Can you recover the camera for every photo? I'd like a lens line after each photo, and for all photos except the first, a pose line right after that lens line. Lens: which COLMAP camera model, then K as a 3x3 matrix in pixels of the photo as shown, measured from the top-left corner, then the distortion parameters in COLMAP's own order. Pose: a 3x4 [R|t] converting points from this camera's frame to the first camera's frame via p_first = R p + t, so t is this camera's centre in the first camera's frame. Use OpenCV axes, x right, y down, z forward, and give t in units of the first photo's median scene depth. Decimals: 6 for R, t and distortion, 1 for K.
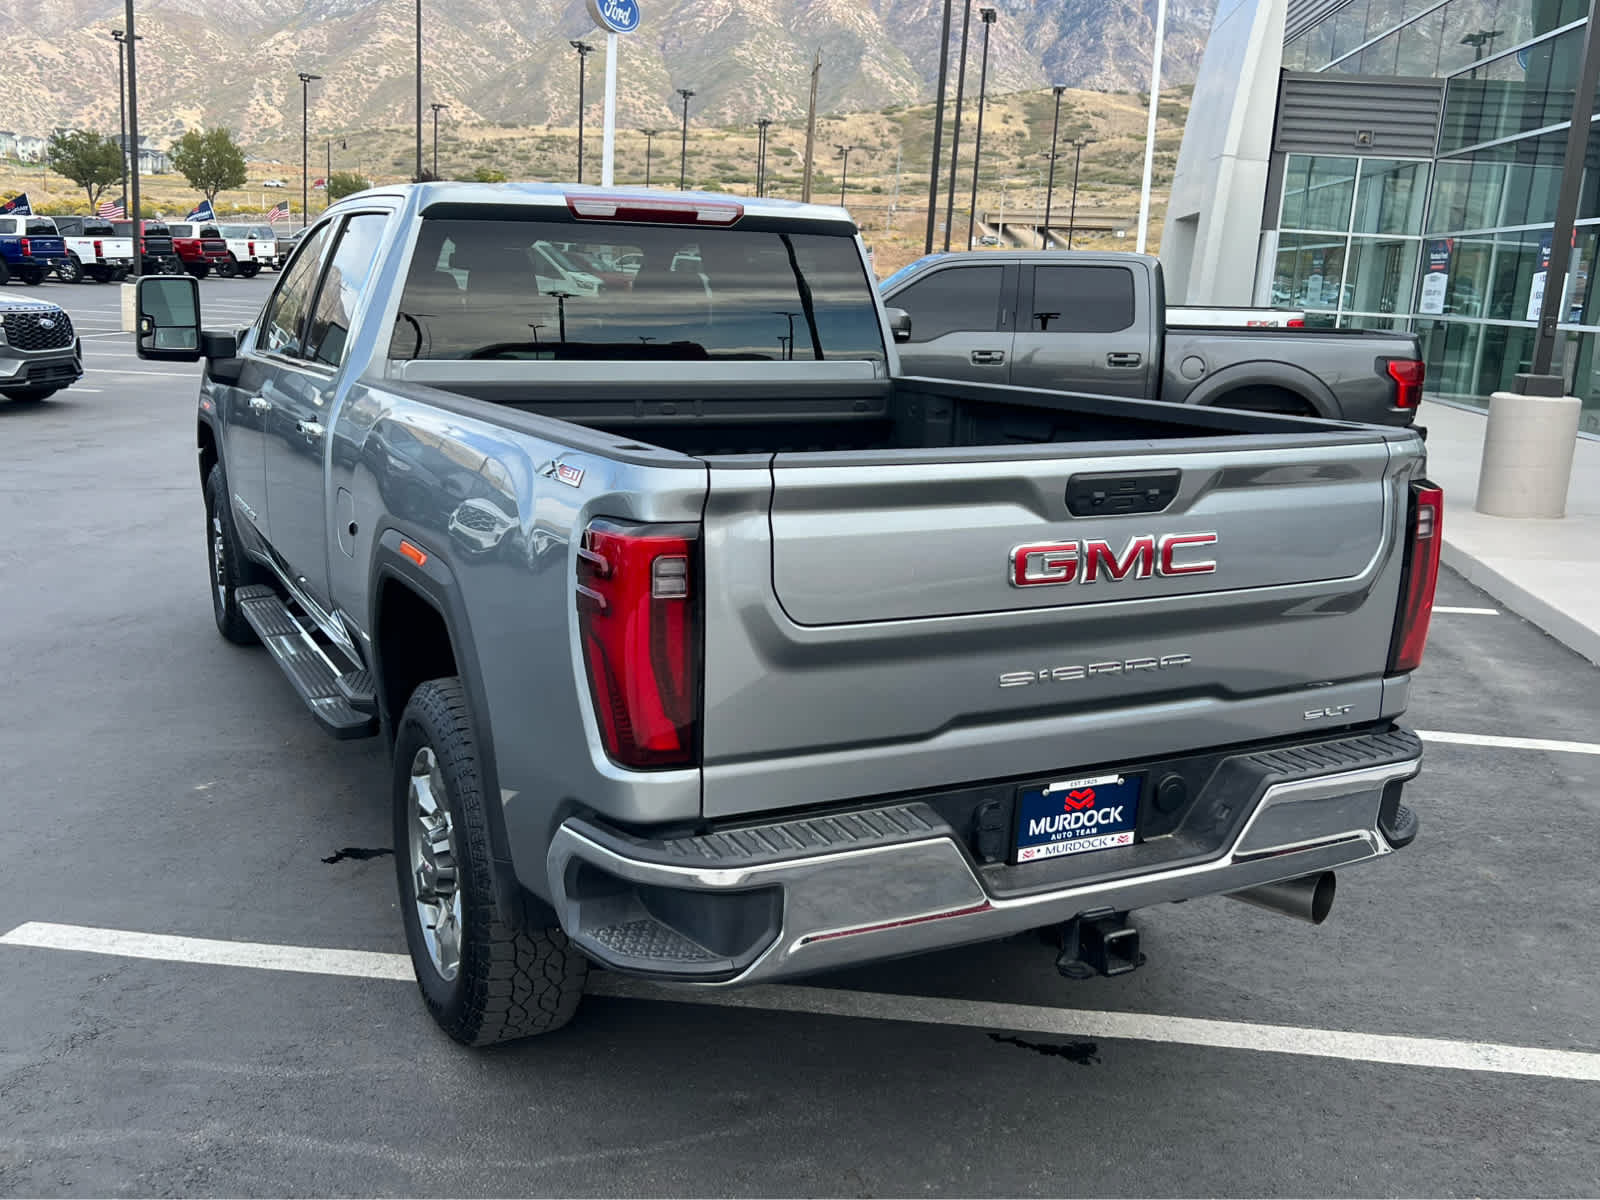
lens RADIAL K [[1535.9, 0, 786.0], [0, 1535.9, 591.0], [0, 0, 1]] dist [0.065070, -0.093231]
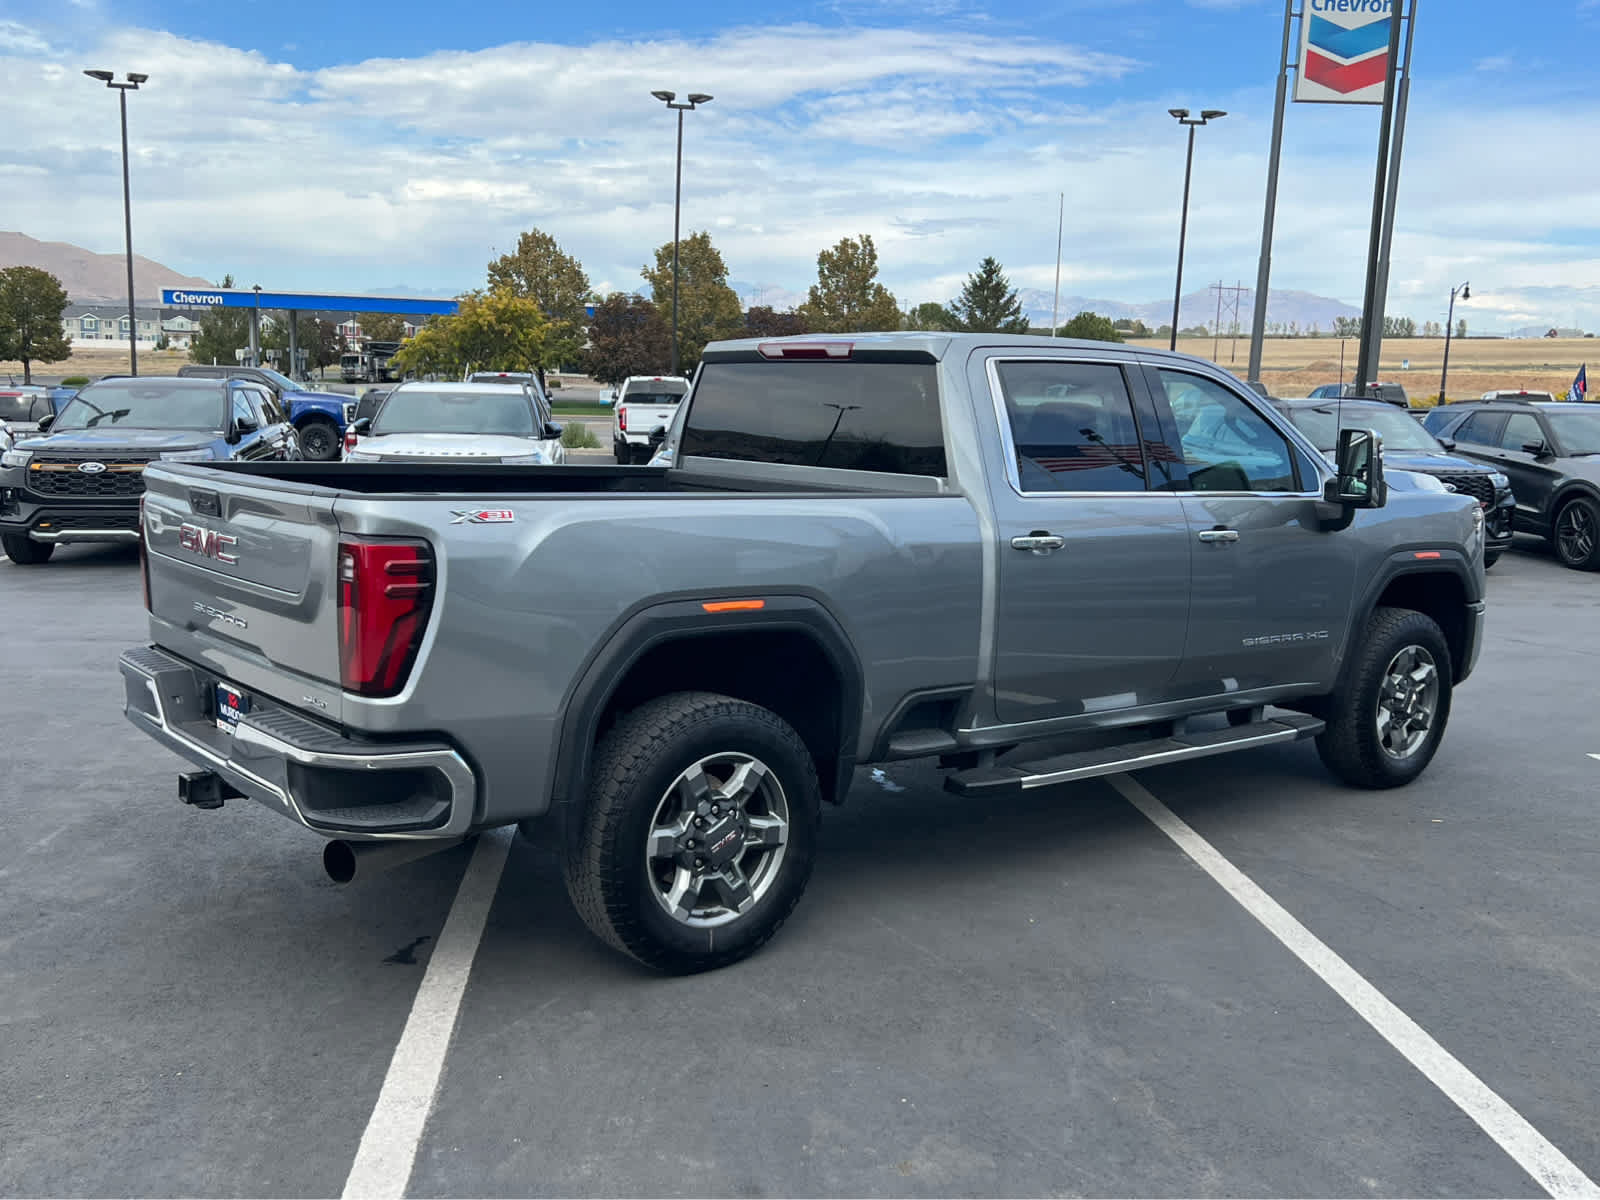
lens RADIAL K [[1532.3, 0, 786.2], [0, 1532.3, 607.5], [0, 0, 1]] dist [0.136883, -0.327458]
pose [[0.207785, 0.112245, -0.971713, 1.694245], [-0.220879, 0.973121, 0.065177, -0.170057], [0.952910, 0.201088, 0.226993, 1.069999]]
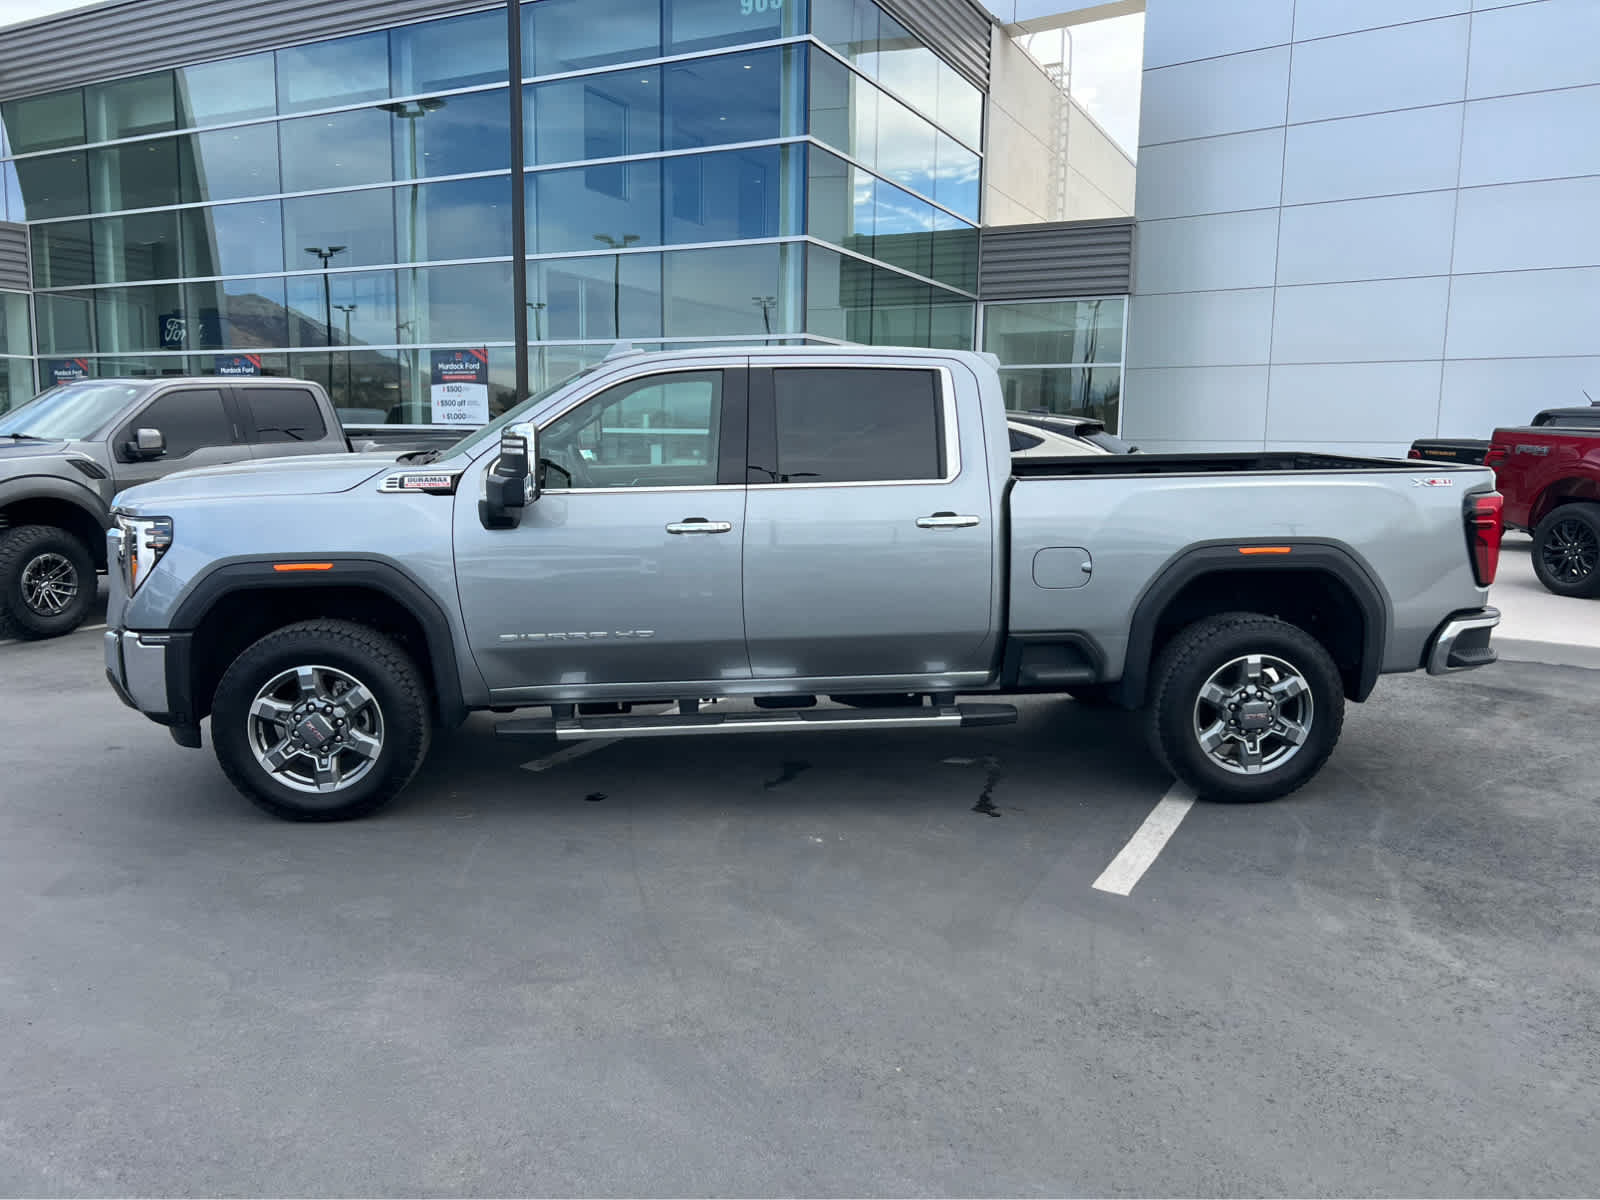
lens RADIAL K [[1204.4, 0, 795.6], [0, 1204.4, 592.6], [0, 0, 1]] dist [0.002710, 0.000715]
pose [[0.376336, -0.173476, 0.910098, -1.961150], [0.199052, 0.974514, 0.103444, -0.261497], [-0.904848, 0.142227, 0.401275, 1.002470]]
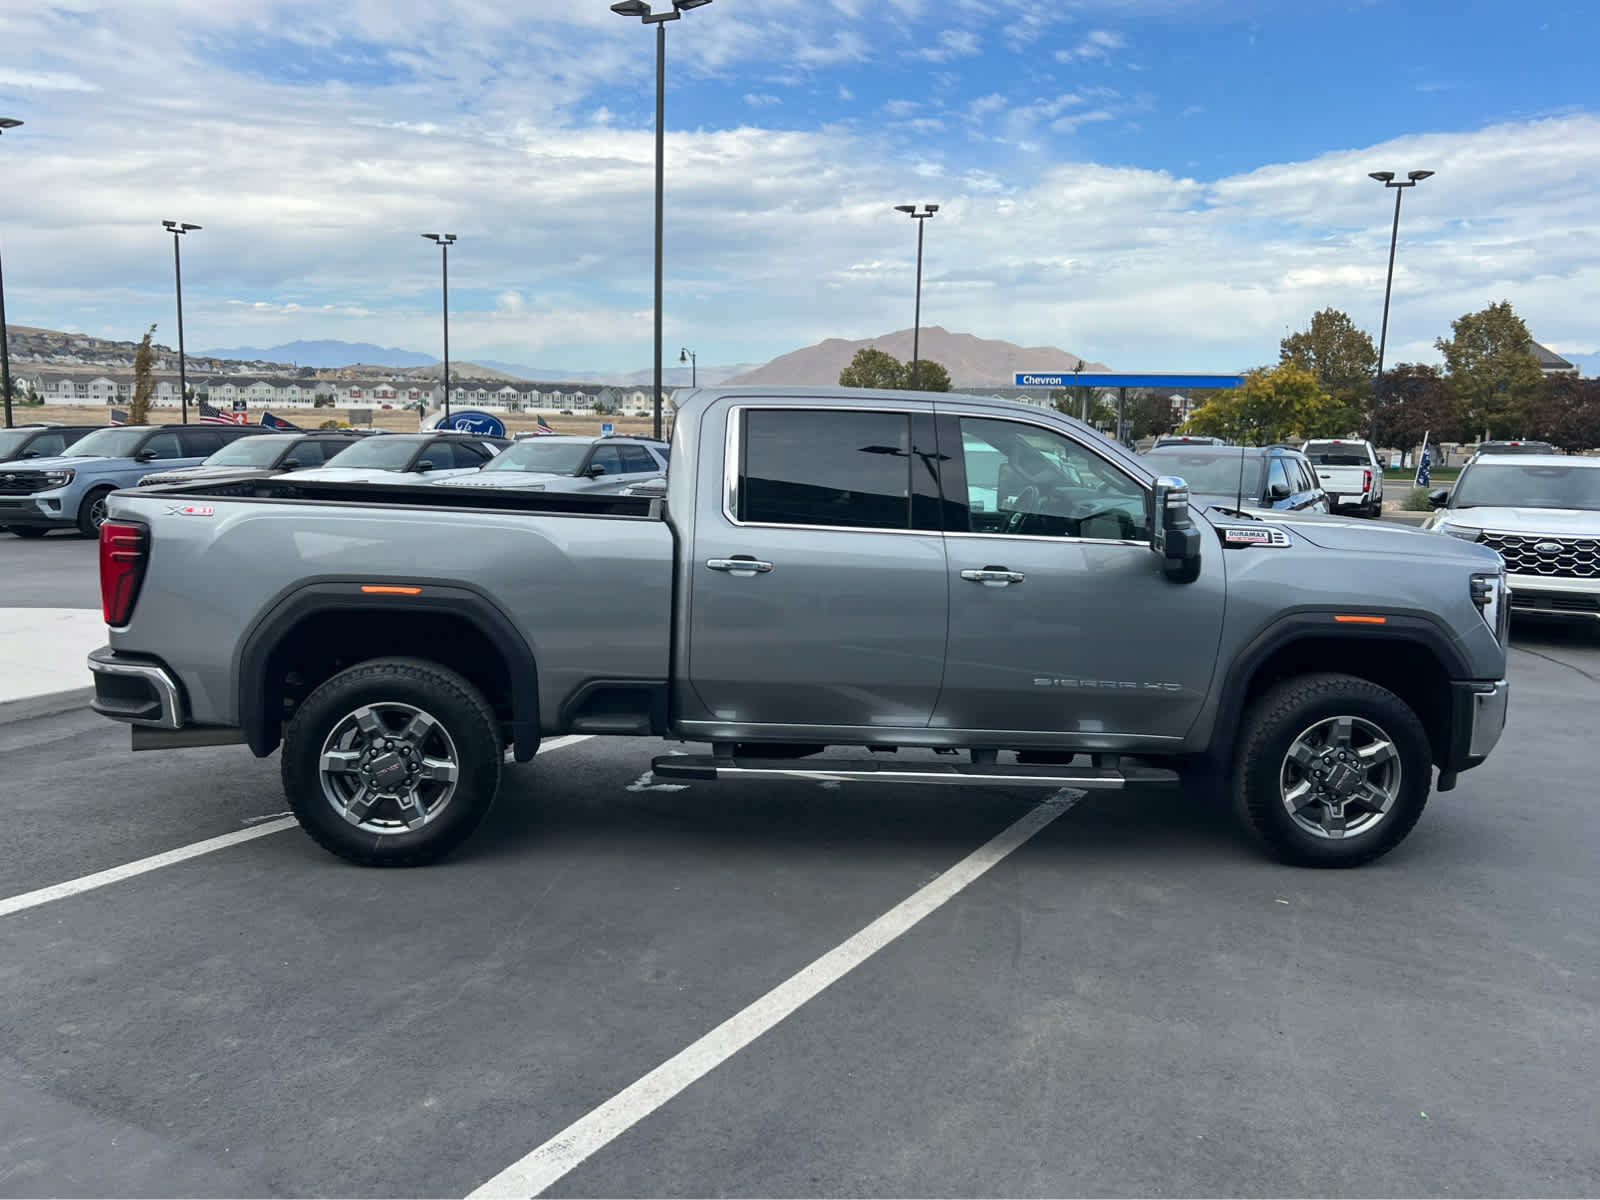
lens RADIAL K [[1338.3, 0, 791.6], [0, 1338.3, 608.6], [0, 0, 1]] dist [0.051196, -0.058539]
pose [[-0.367377, 0.079478, -0.926670, 1.637948], [-0.235186, 0.956023, 0.175235, -0.447883], [0.899845, 0.282317, -0.332529, 2.336026]]
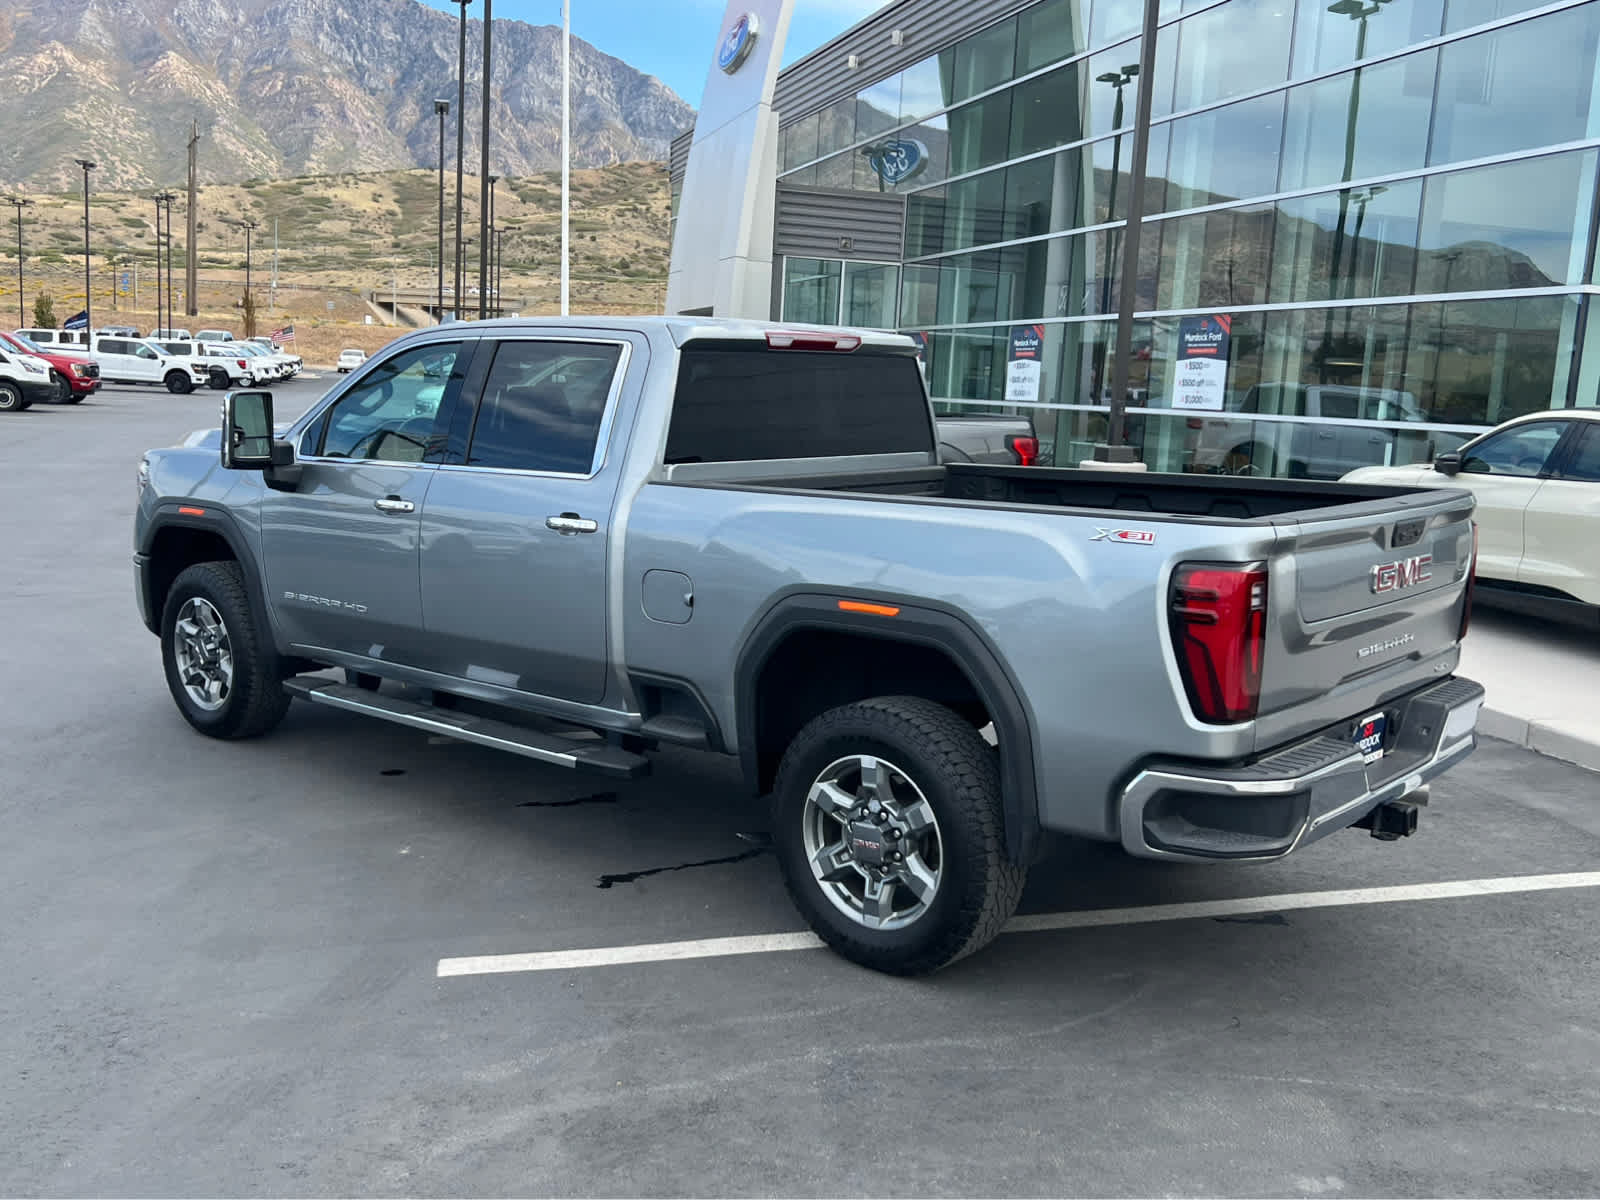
lens RADIAL K [[1535.9, 0, 786.0], [0, 1535.9, 591.0], [0, 0, 1]] dist [0.065070, -0.093231]
pose [[0.925157, -0.062480, 0.374406, -0.863496], [0.080786, 0.996172, -0.033384, -0.000307], [-0.370887, 0.061132, 0.926664, -0.229142]]
